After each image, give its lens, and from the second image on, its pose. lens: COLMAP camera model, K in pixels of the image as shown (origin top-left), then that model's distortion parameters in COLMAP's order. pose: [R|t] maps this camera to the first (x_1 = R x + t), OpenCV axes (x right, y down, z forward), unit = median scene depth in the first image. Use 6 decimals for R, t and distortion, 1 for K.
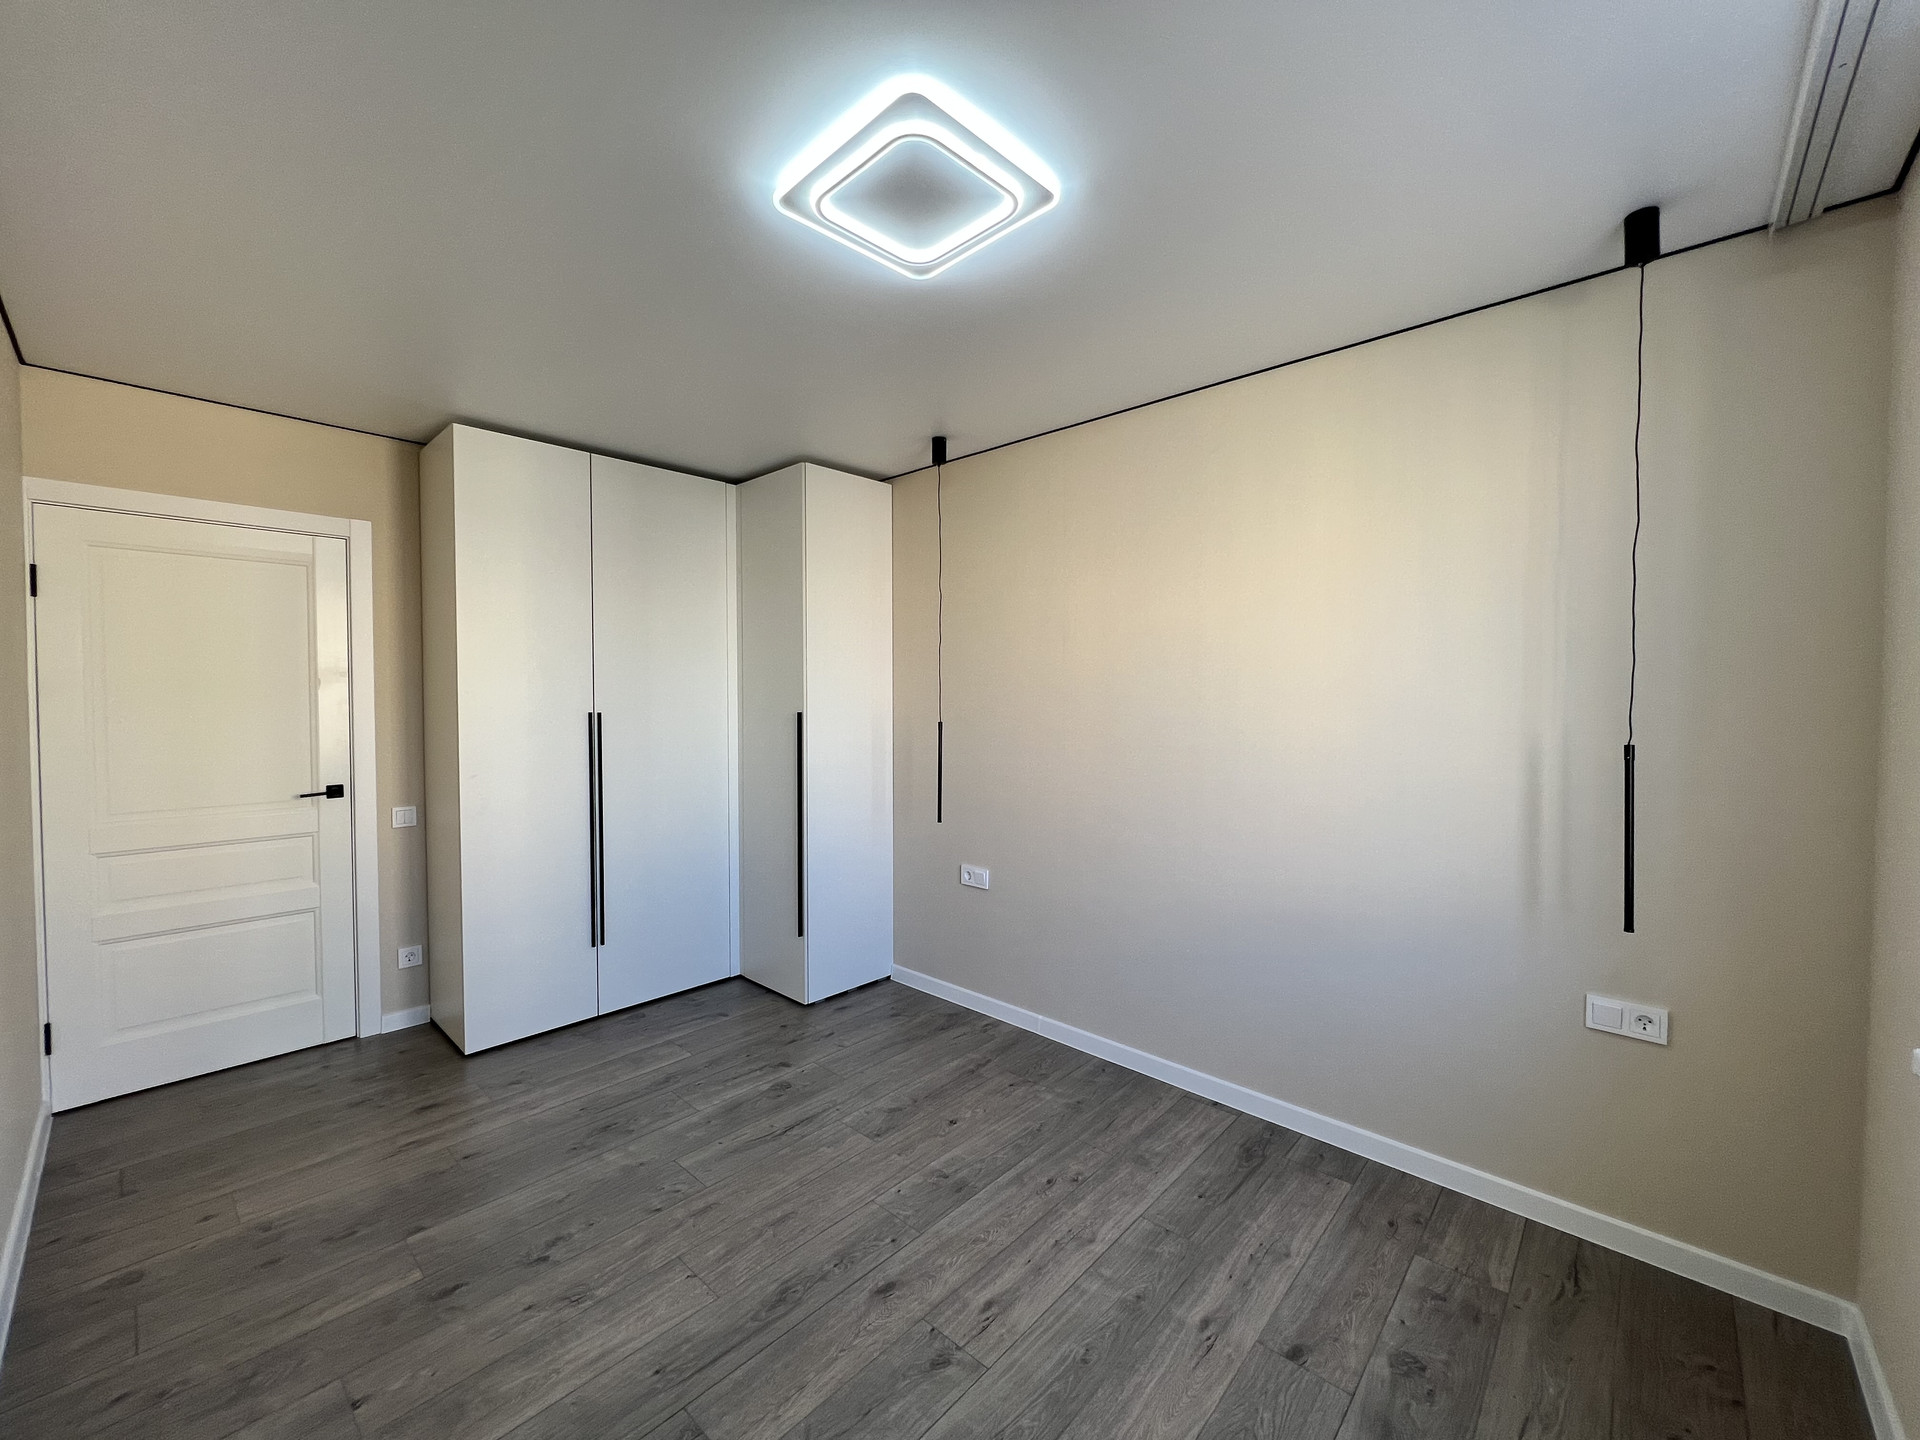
lens RADIAL K [[769.8, 0, 958.6], [0, 769.8, 715.2], [0, 0, 1]] dist [-0.004028, 0.000561]
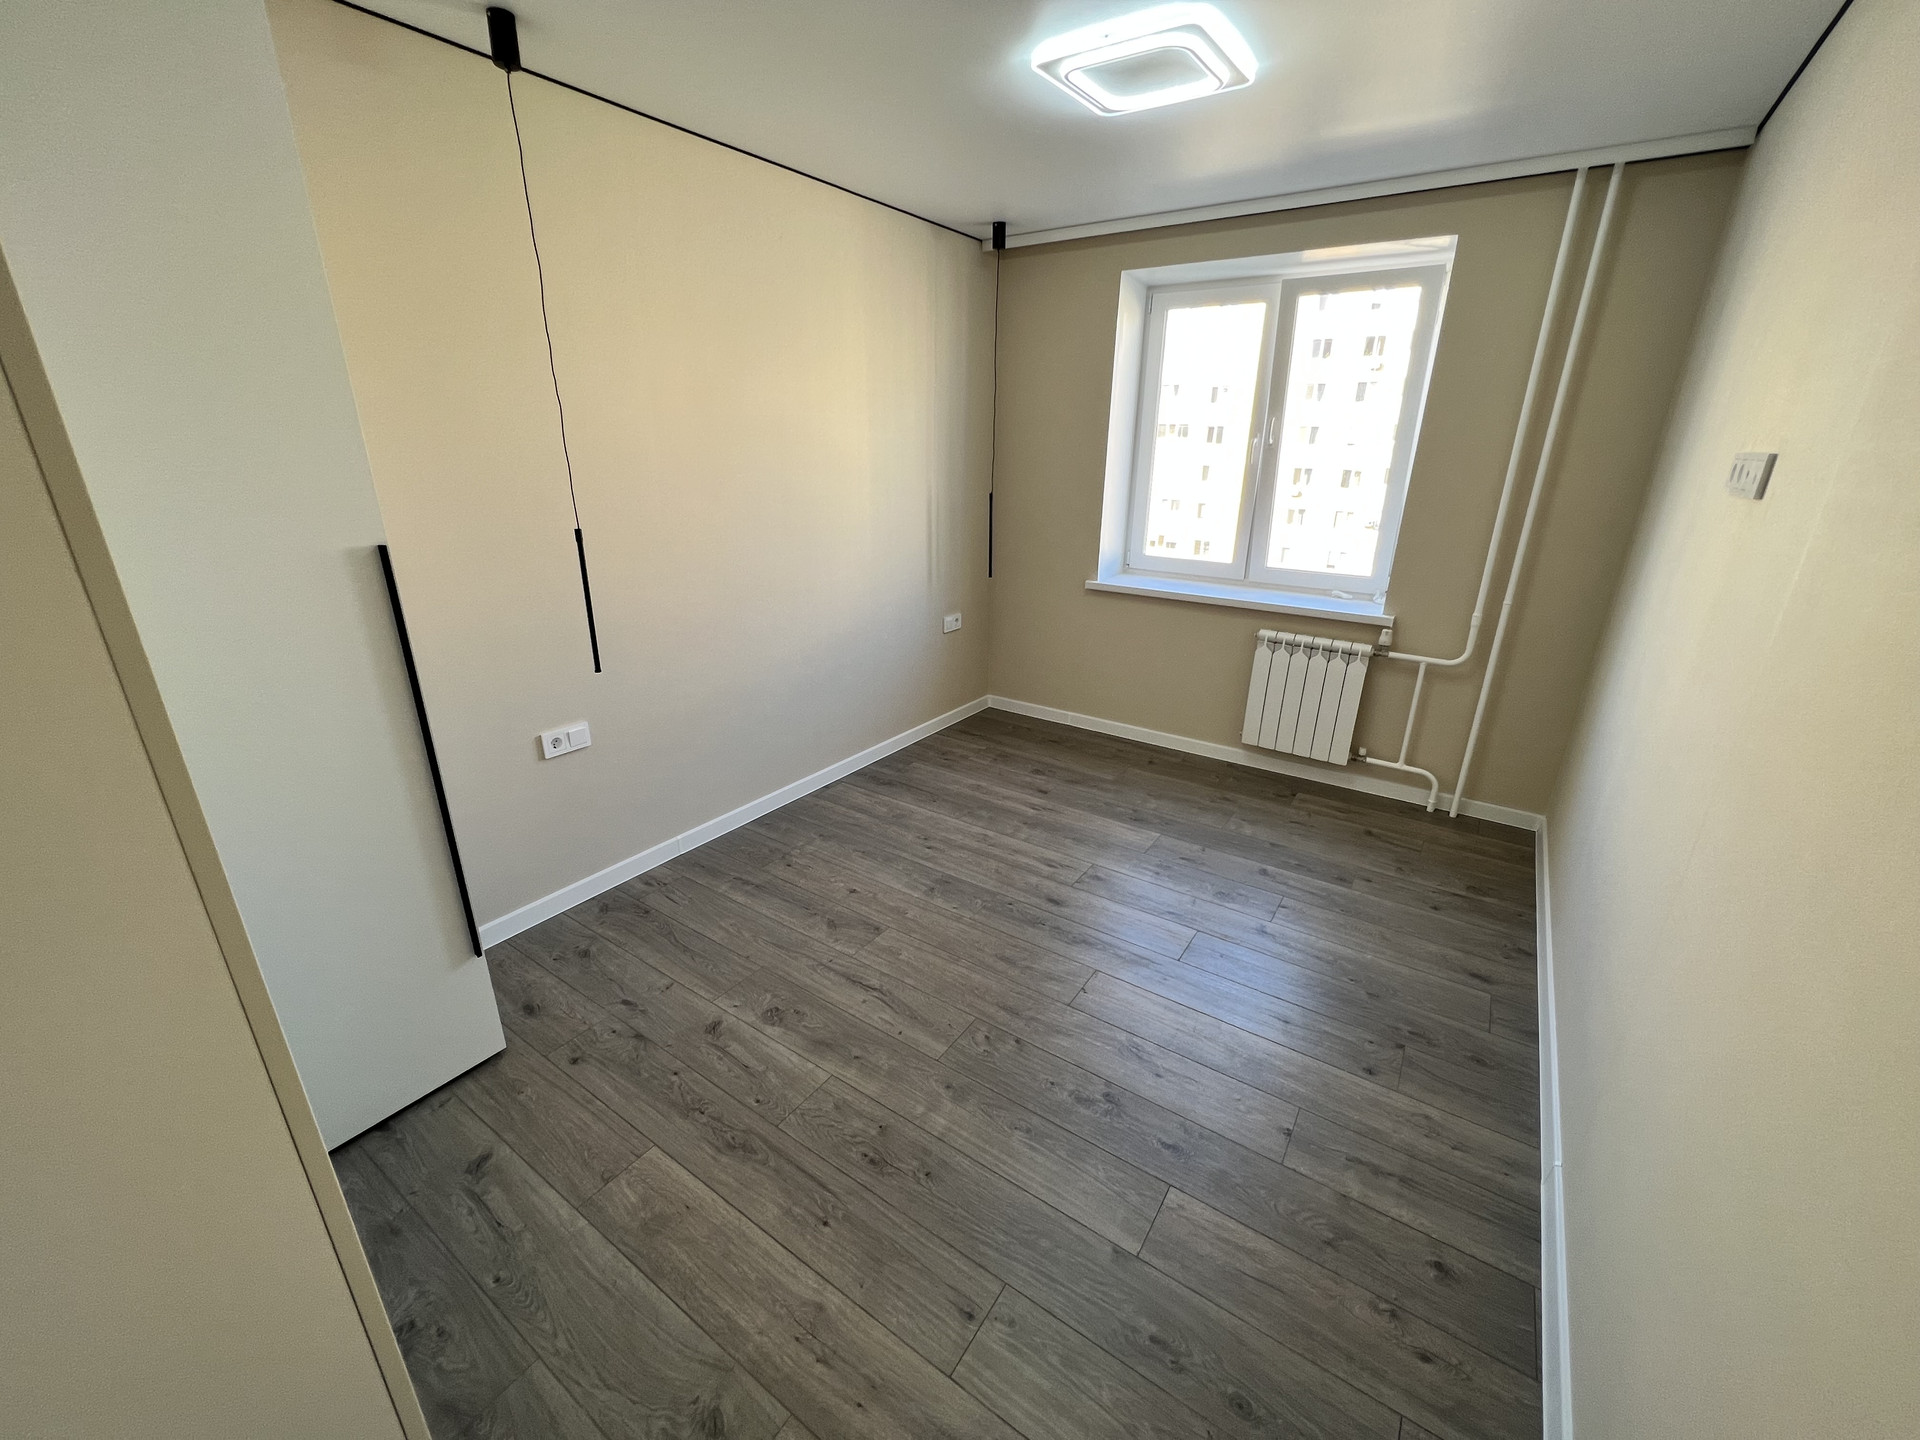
lens RADIAL K [[769.8, 0, 958.6], [0, 769.8, 715.2], [0, 0, 1]] dist [-0.004028, 0.000561]
pose [[-0.139846, -0.337356, 0.930932, -1.159121], [0.012895, 0.939471, 0.342387, -0.099170], [-0.990089, 0.059886, -0.127031, 1.165577]]
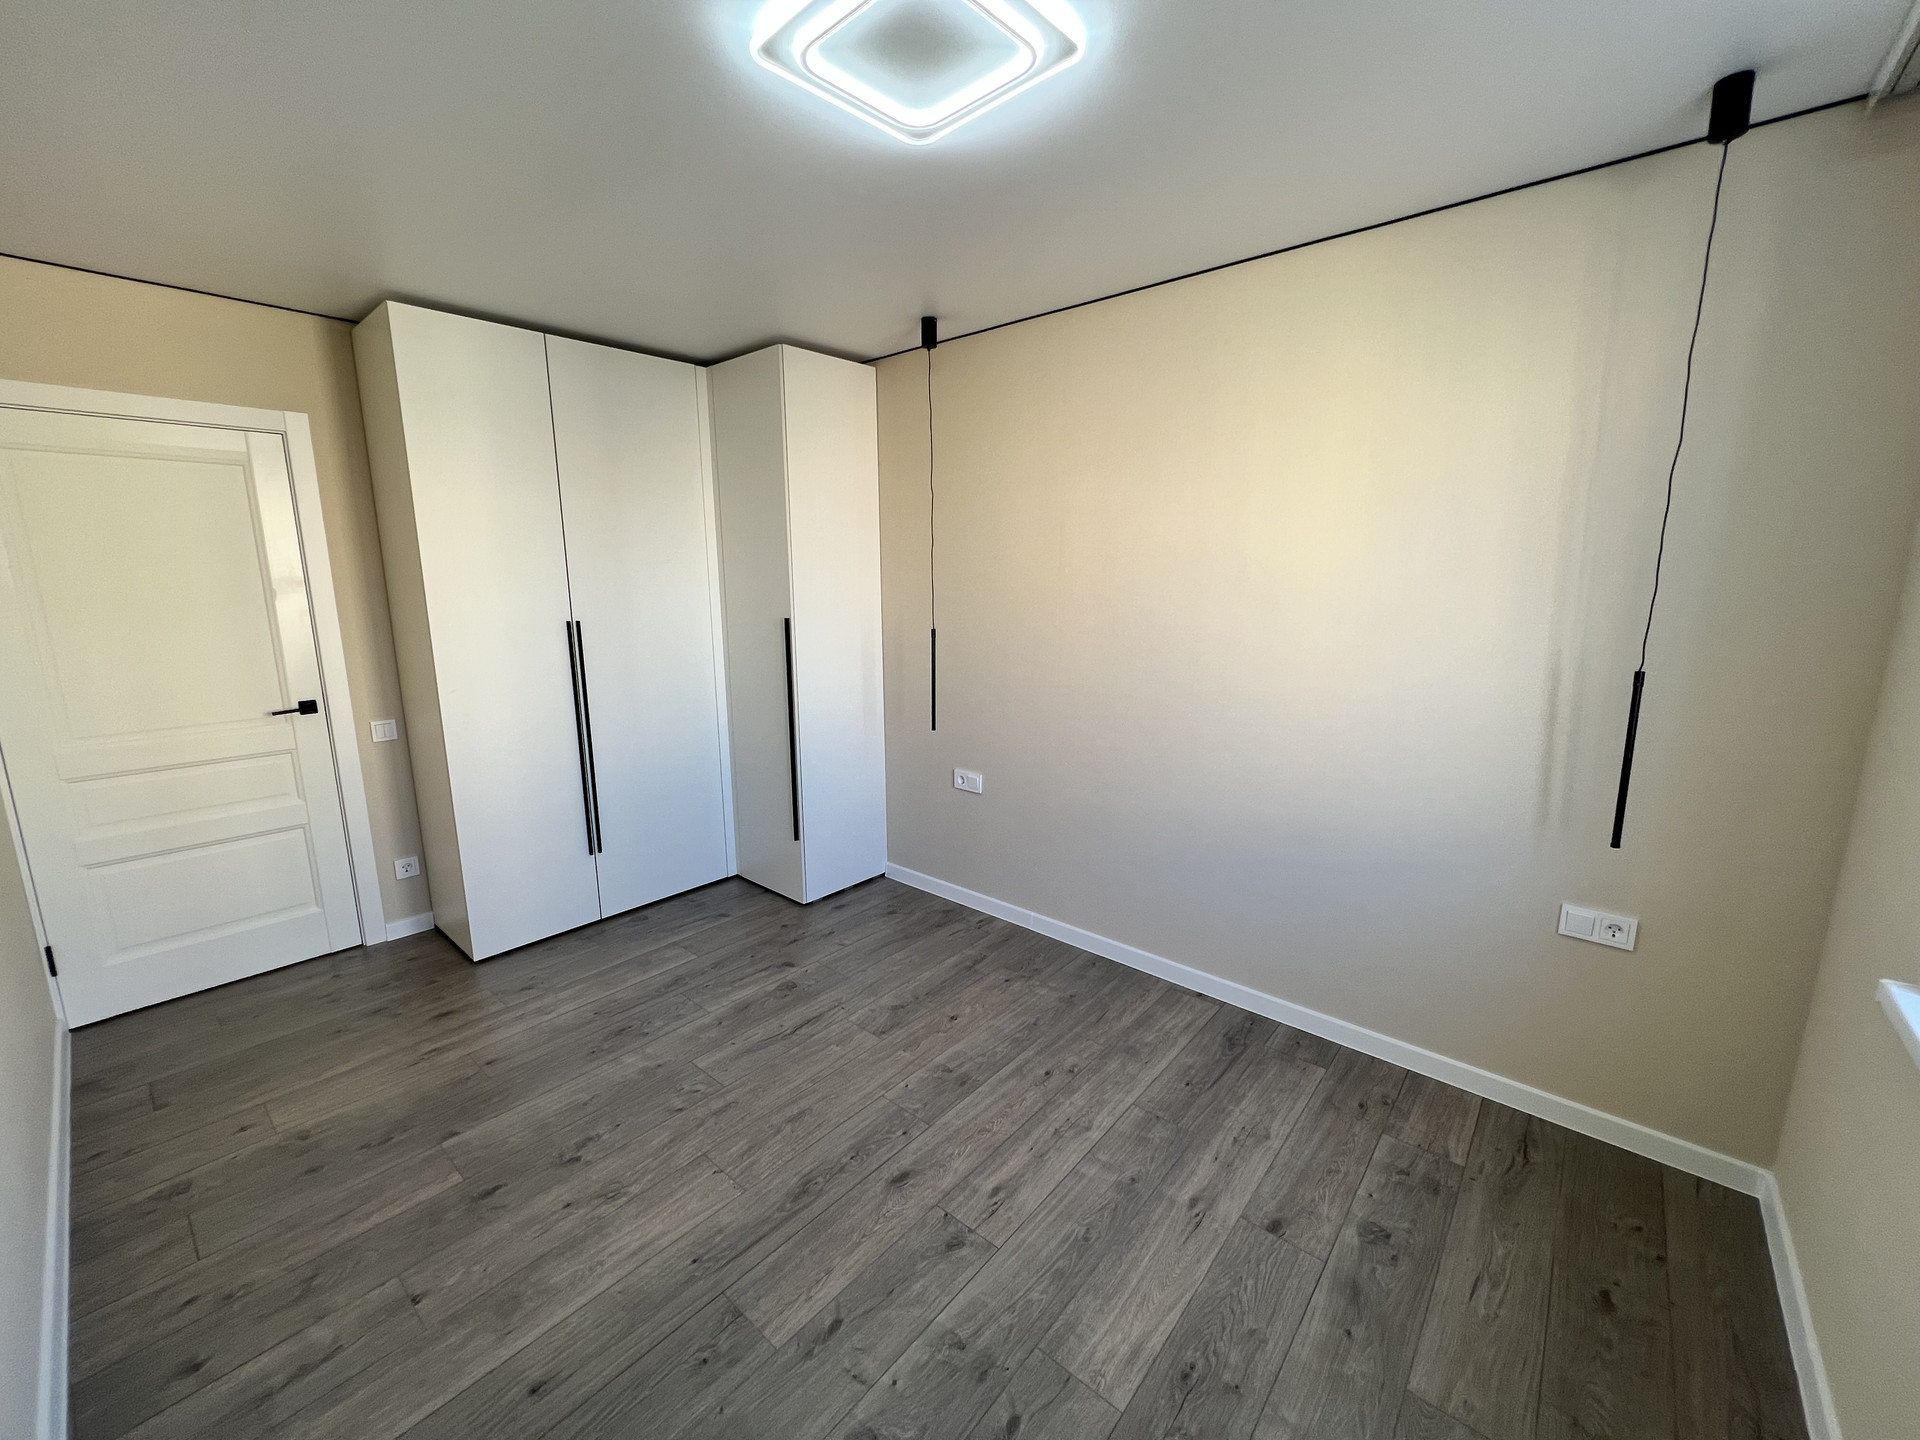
lens RADIAL K [[769.8, 0, 958.6], [0, 769.8, 715.2], [0, 0, 1]] dist [-0.004028, 0.000561]
pose [[0.999511, -0.009965, 0.029641, -0.033191], [0.005130, 0.987275, 0.158937, -0.058157], [-0.030847, -0.158707, 0.986844, 0.029118]]
